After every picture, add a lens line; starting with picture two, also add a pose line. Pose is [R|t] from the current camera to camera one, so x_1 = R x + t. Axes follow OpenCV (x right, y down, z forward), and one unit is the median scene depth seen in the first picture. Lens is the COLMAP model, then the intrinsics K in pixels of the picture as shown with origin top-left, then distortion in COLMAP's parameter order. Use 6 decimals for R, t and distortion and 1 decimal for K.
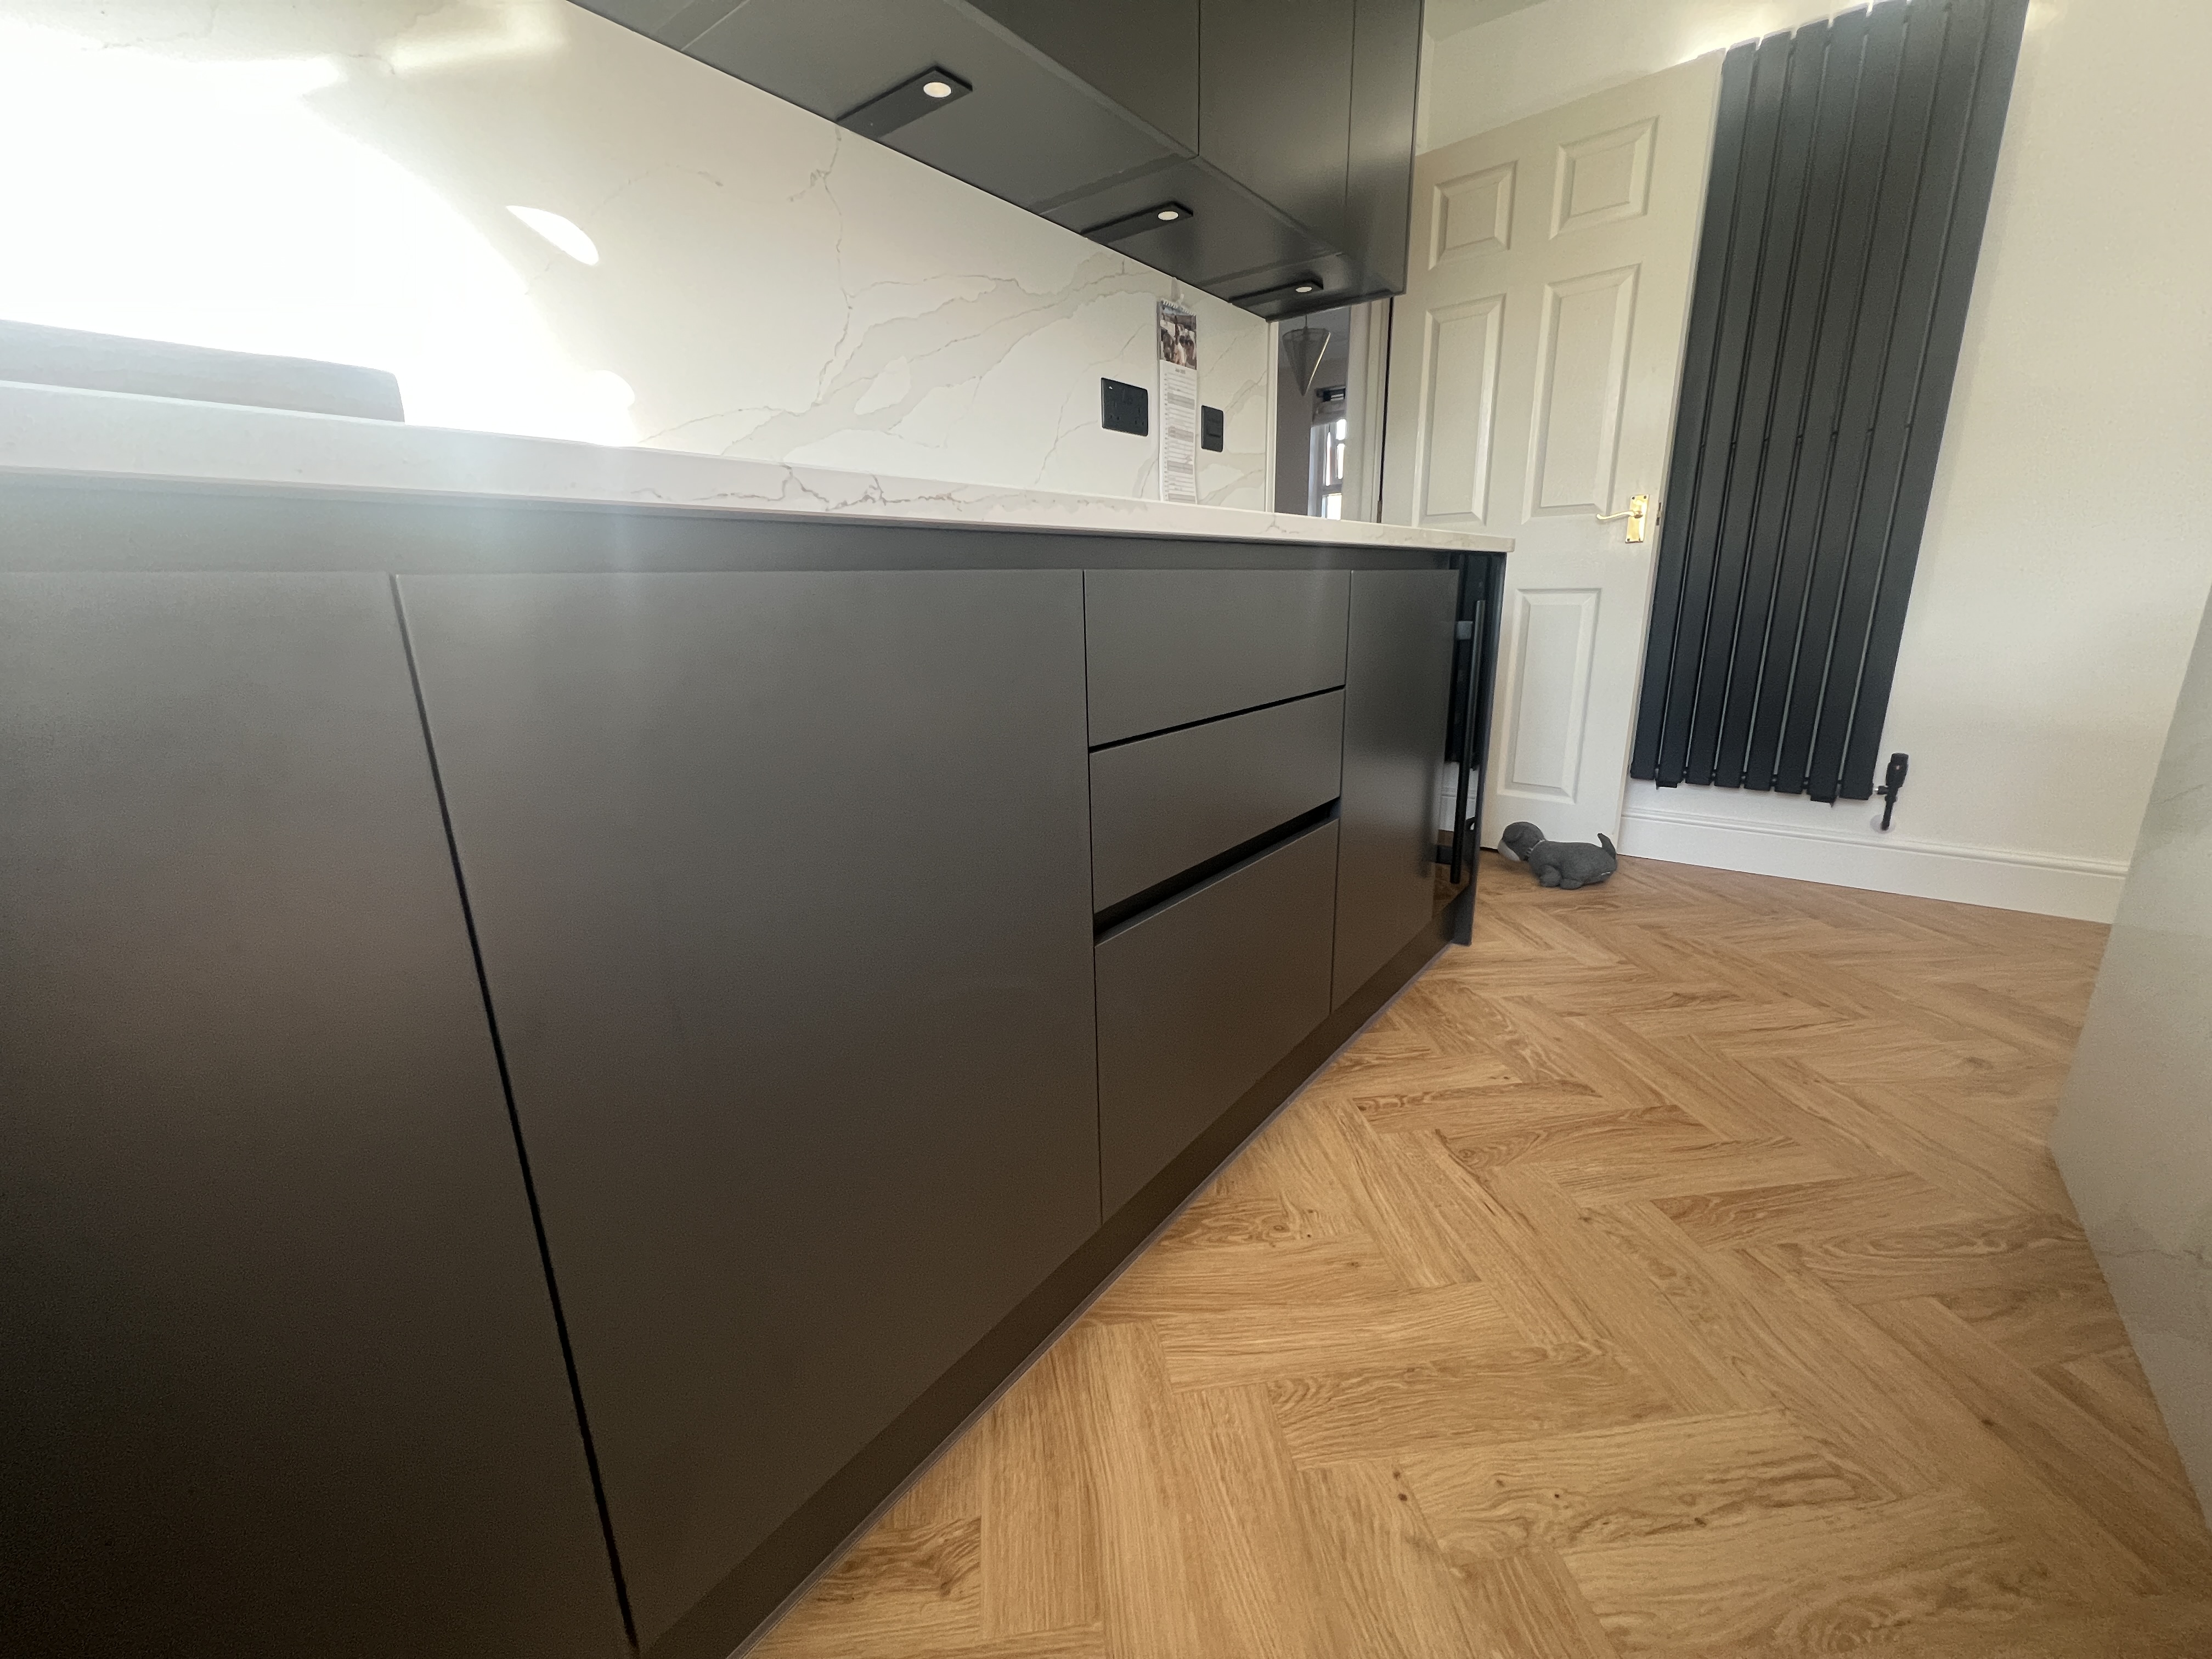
lens RADIAL K [[880.1, 0, 1098.2], [0, 880.1, 824.3], [0, 0, 1]] dist [-0.001408, 0.000335]
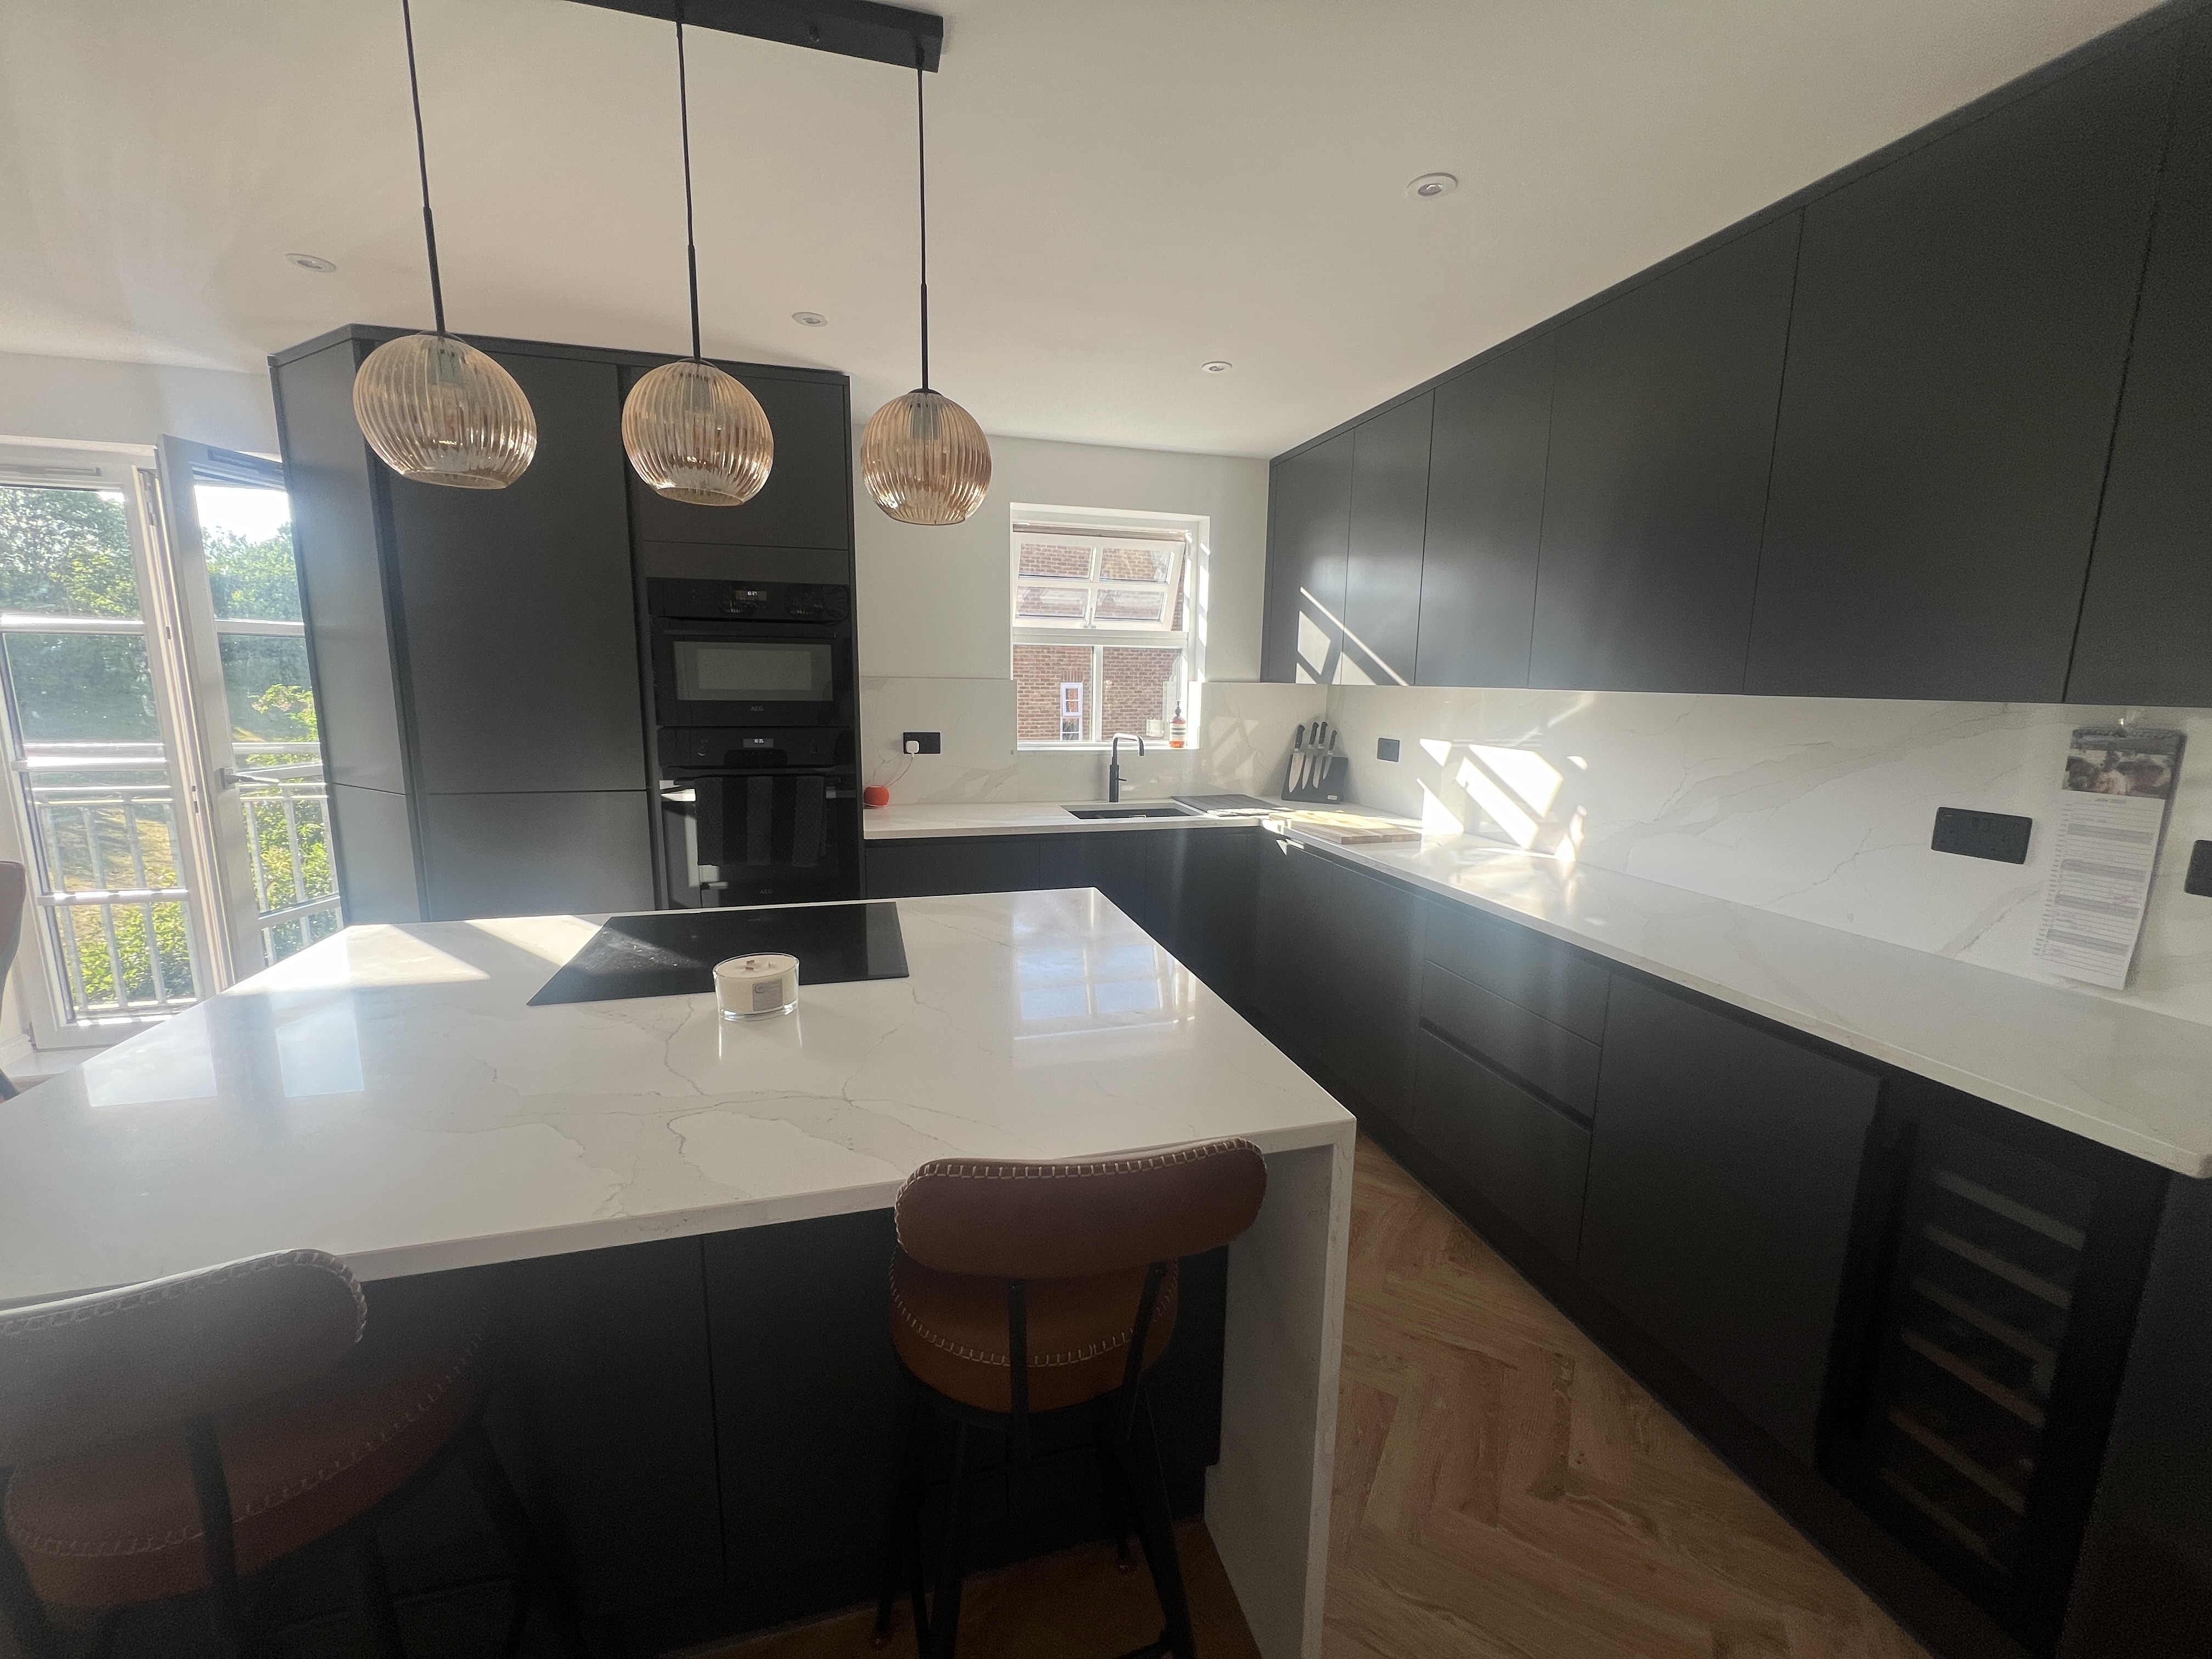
lens RADIAL K [[880.1, 0, 1098.2], [0, 880.1, 824.3], [0, 0, 1]] dist [-0.001408, 0.000335]
pose [[-0.599982, 0.147621, -0.786276, 1.381574], [-0.209717, 0.919436, 0.332649, -0.593631], [0.772037, 0.364479, -0.520687, 0.729172]]
